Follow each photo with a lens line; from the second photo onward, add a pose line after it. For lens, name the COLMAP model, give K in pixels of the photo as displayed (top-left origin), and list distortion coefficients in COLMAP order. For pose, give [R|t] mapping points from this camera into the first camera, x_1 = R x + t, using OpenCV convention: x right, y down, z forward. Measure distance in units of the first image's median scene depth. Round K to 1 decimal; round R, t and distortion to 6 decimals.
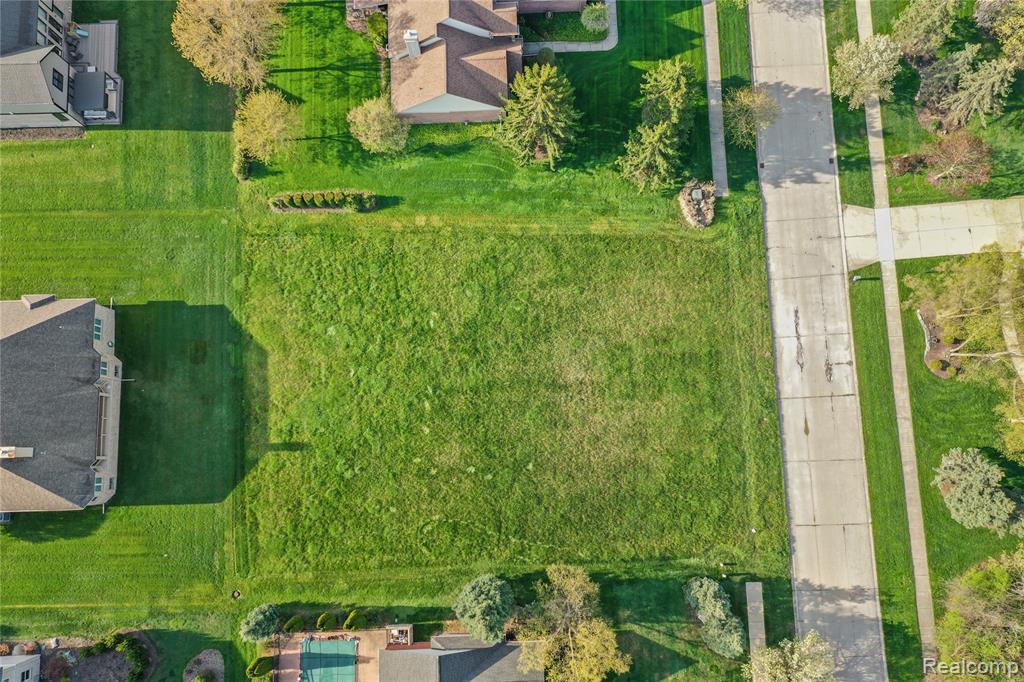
lens RADIAL K [[818.4, 0, 510.5], [0, 818.4, 350.7], [0, 0, 1]] dist [0.025627, 0.003076]
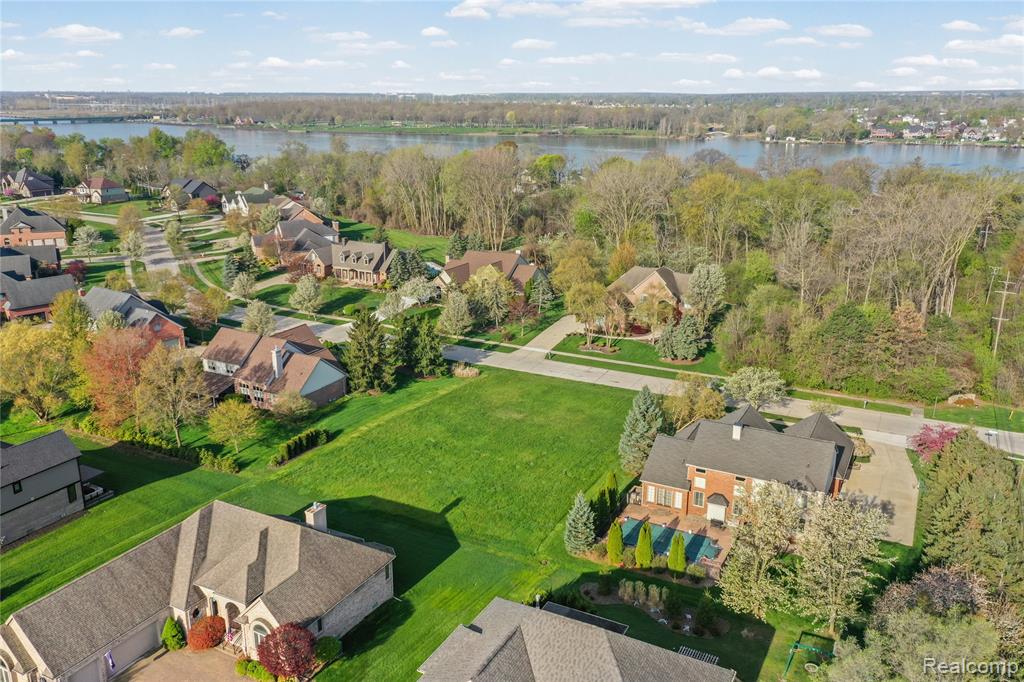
lens RADIAL K [[818.4, 0, 510.5], [0, 818.4, 350.7], [0, 0, 1]] dist [0.025627, 0.003076]
pose [[0.497902, -0.245887, 0.831645, -1.087299], [0.857038, 0.286119, -0.428510, 0.593131], [-0.132585, 0.926108, 0.353194, 0.373724]]
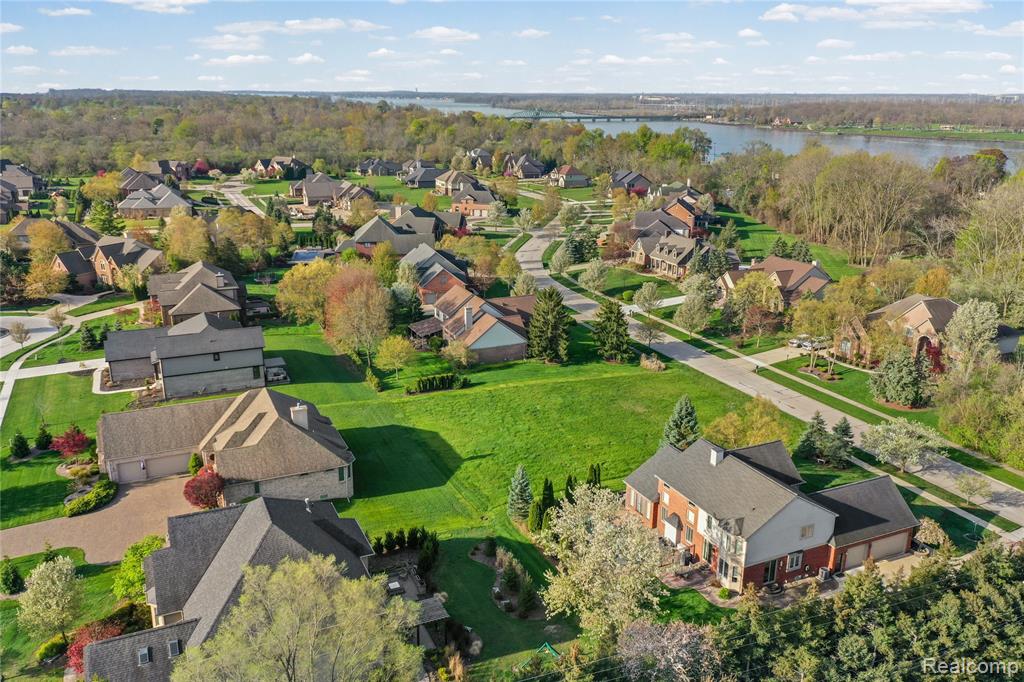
lens RADIAL K [[814.4, 0, 512.0], [0, 814.4, 341.0], [0, 0, 1]] dist [0.031174, 0.001014]
pose [[0.922160, -0.091275, 0.375886, -0.660805], [0.378988, 0.407632, -0.830785, 1.082023], [-0.077394, 0.908573, 0.410494, 0.299460]]
